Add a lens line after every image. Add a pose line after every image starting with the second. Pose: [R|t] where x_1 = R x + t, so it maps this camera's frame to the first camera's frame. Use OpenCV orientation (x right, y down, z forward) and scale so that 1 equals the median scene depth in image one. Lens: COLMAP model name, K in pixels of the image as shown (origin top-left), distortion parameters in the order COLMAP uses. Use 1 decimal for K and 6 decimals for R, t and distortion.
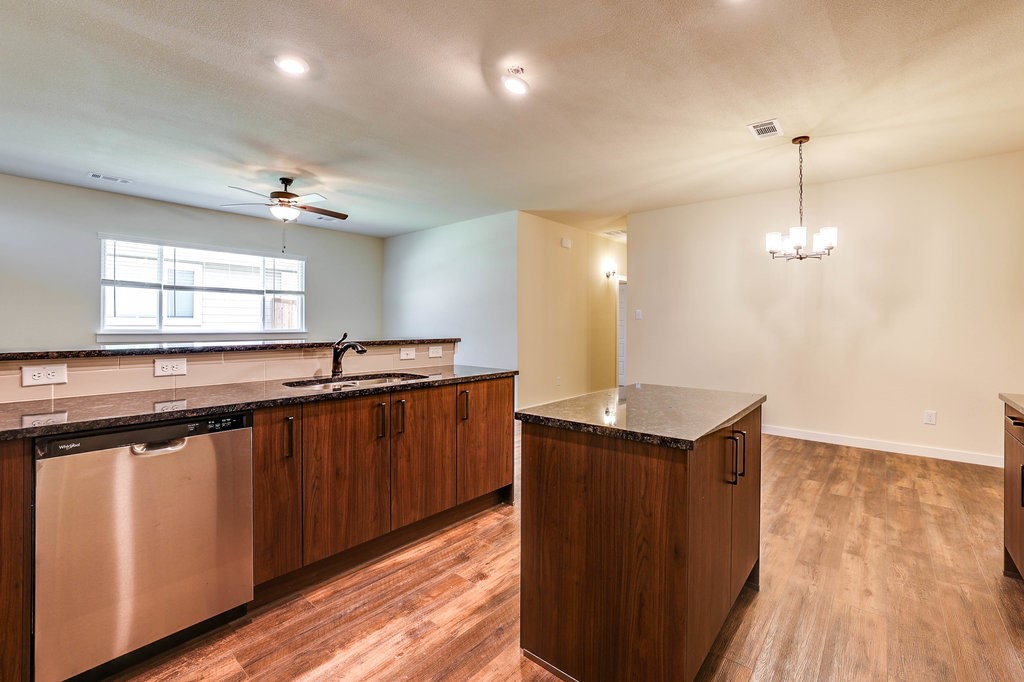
lens RADIAL K [[446.5, 0, 506.3], [0, 446.5, 326.5], [0, 0, 1]] dist [-0.039703, 0.014683]
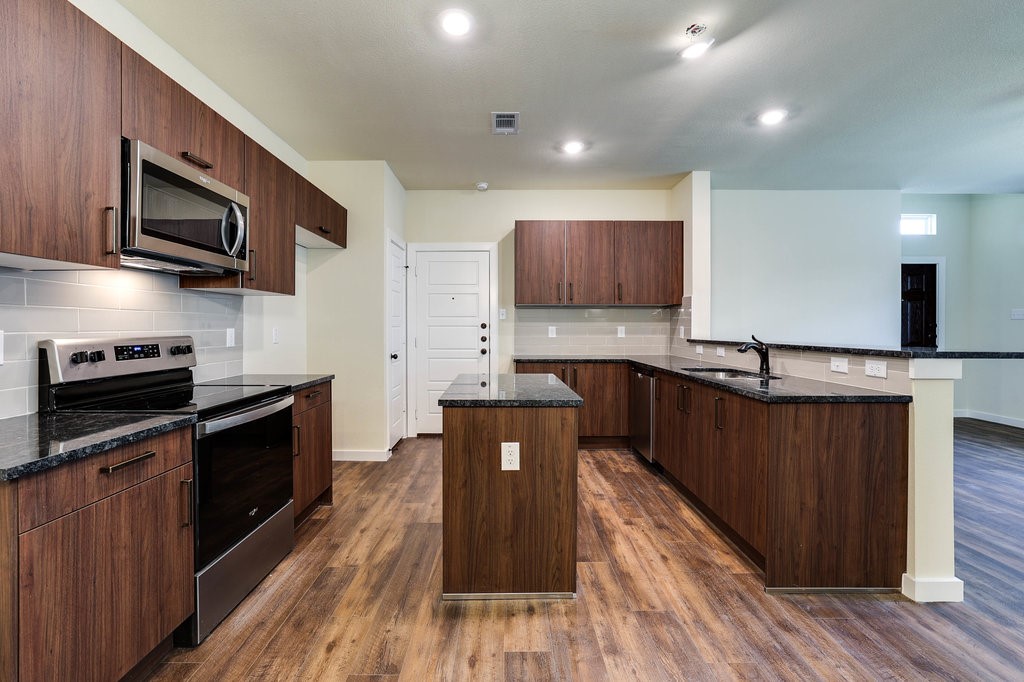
lens RADIAL K [[446.5, 0, 506.3], [0, 446.5, 326.5], [0, 0, 1]] dist [-0.039703, 0.014683]
pose [[-0.754288, -0.004986, -0.656524, 0.854314], [-0.006778, 0.999977, 0.000194, -0.004009], [0.656508, 0.004596, -0.754305, 1.397618]]
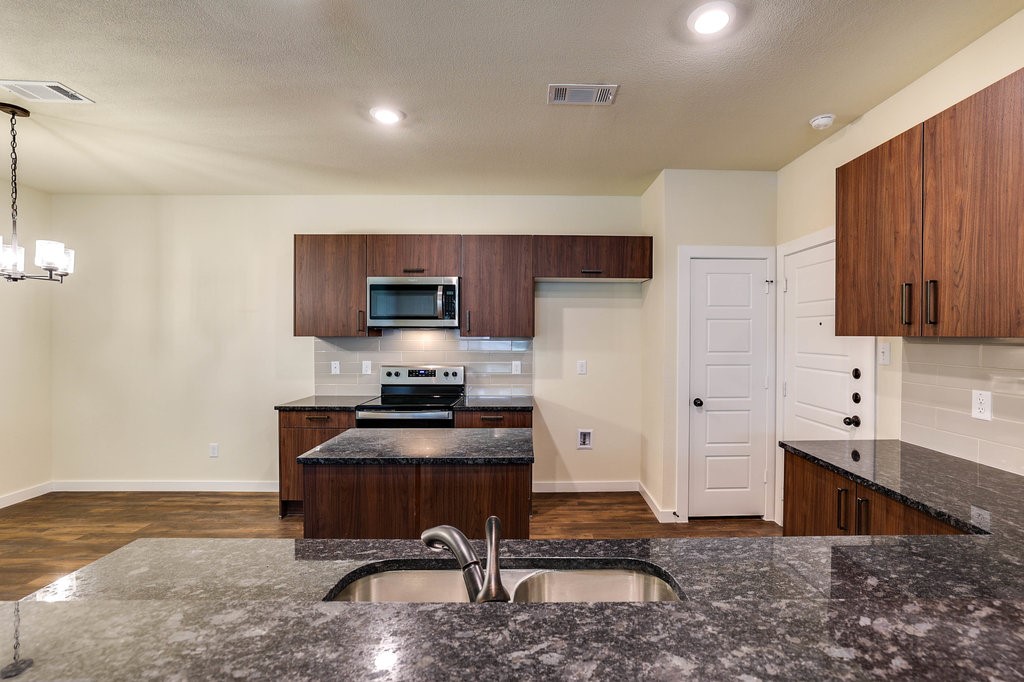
lens RADIAL K [[455.0, 0, 537.7], [0, 455.0, 337.4], [0, 0, 1]] dist [-0.037275, 0.014922]
pose [[-0.669137, -0.011436, 0.743051, -0.570799], [-0.002154, 0.999907, 0.013450, -0.098647], [-0.743136, 0.007400, -0.669099, 1.129219]]
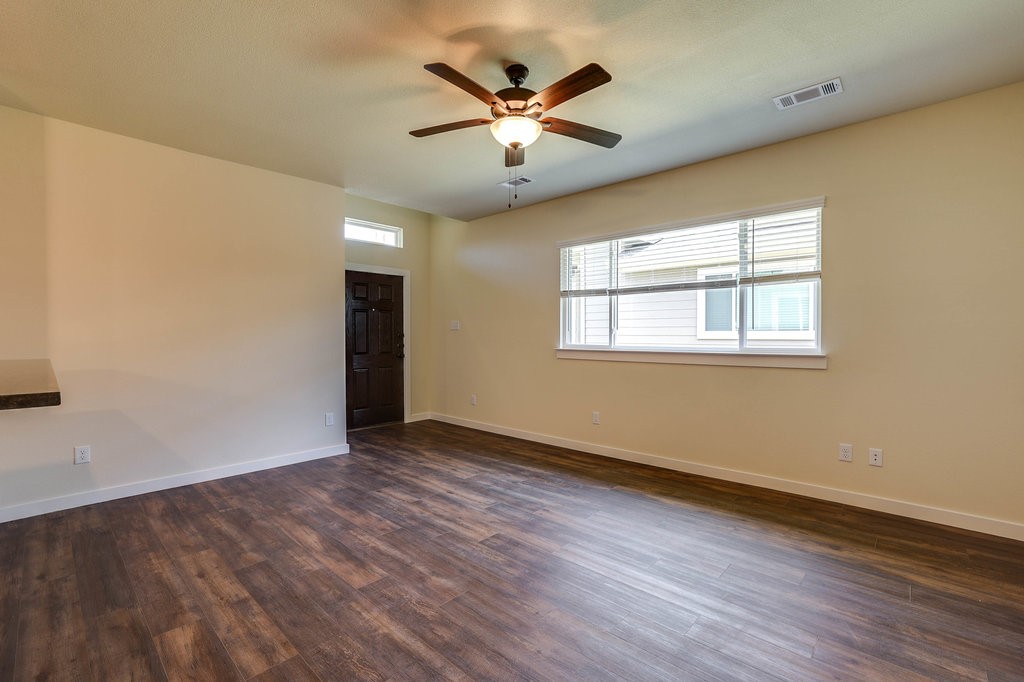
lens RADIAL K [[444.3, 0, 509.0], [0, 444.3, 338.0], [0, 0, 1]] dist [-0.040077, 0.018327]
pose [[-0.039062, -0.003672, -0.999230, 0.066204], [-0.003136, 0.999989, -0.003553, -0.005643], [0.999232, 0.002995, -0.039074, 1.794322]]
